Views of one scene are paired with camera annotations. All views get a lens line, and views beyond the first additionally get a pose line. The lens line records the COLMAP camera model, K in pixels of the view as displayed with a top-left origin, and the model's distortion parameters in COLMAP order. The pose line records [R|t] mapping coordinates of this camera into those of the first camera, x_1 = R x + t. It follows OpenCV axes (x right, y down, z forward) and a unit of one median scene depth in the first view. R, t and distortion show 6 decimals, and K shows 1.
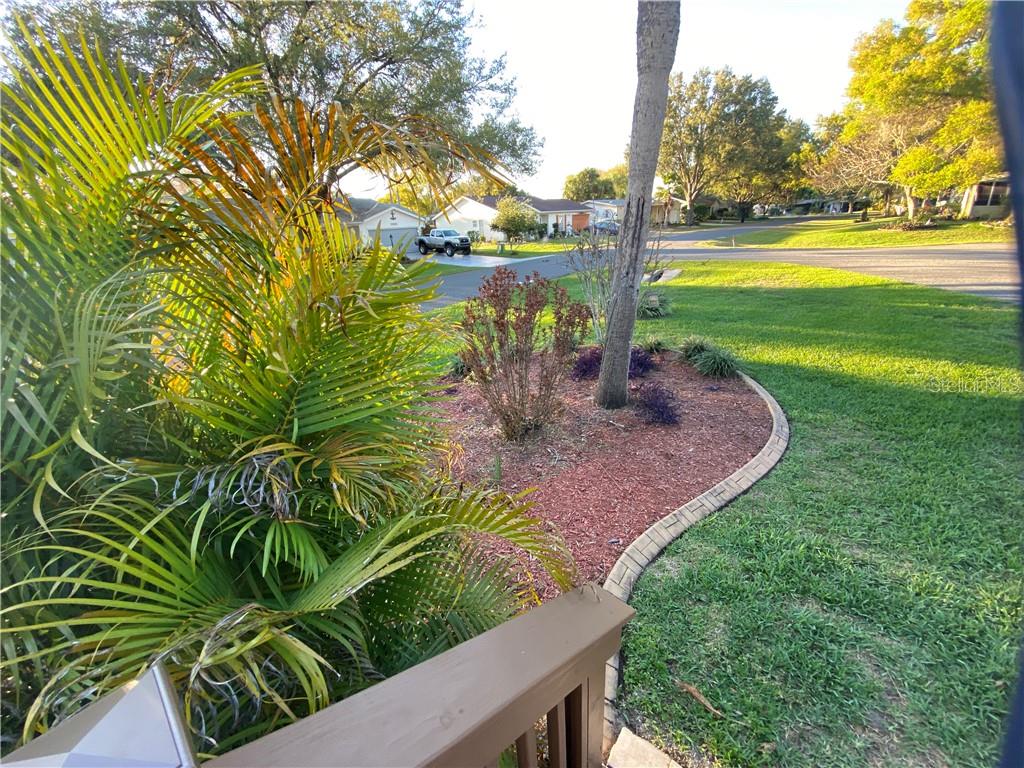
lens RADIAL K [[412.2, 0, 512.0], [0, 412.2, 384.0], [0, 0, 1]] dist [0.015565, -0.017294]
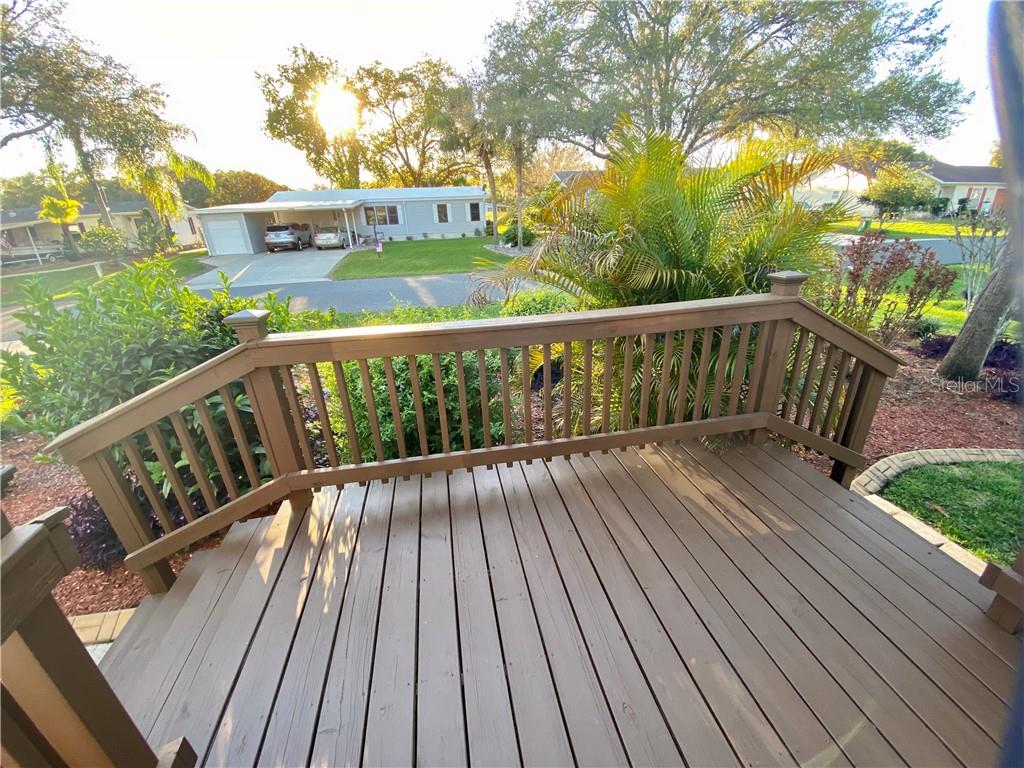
lens RADIAL K [[412.2, 0, 512.0], [0, 412.2, 384.0], [0, 0, 1]] dist [0.015565, -0.017294]
pose [[0.766074, 0.276415, -0.580280, -0.001941], [-0.240205, 0.960512, 0.140423, 0.050777], [0.596181, 0.031812, 0.802219, -0.127566]]
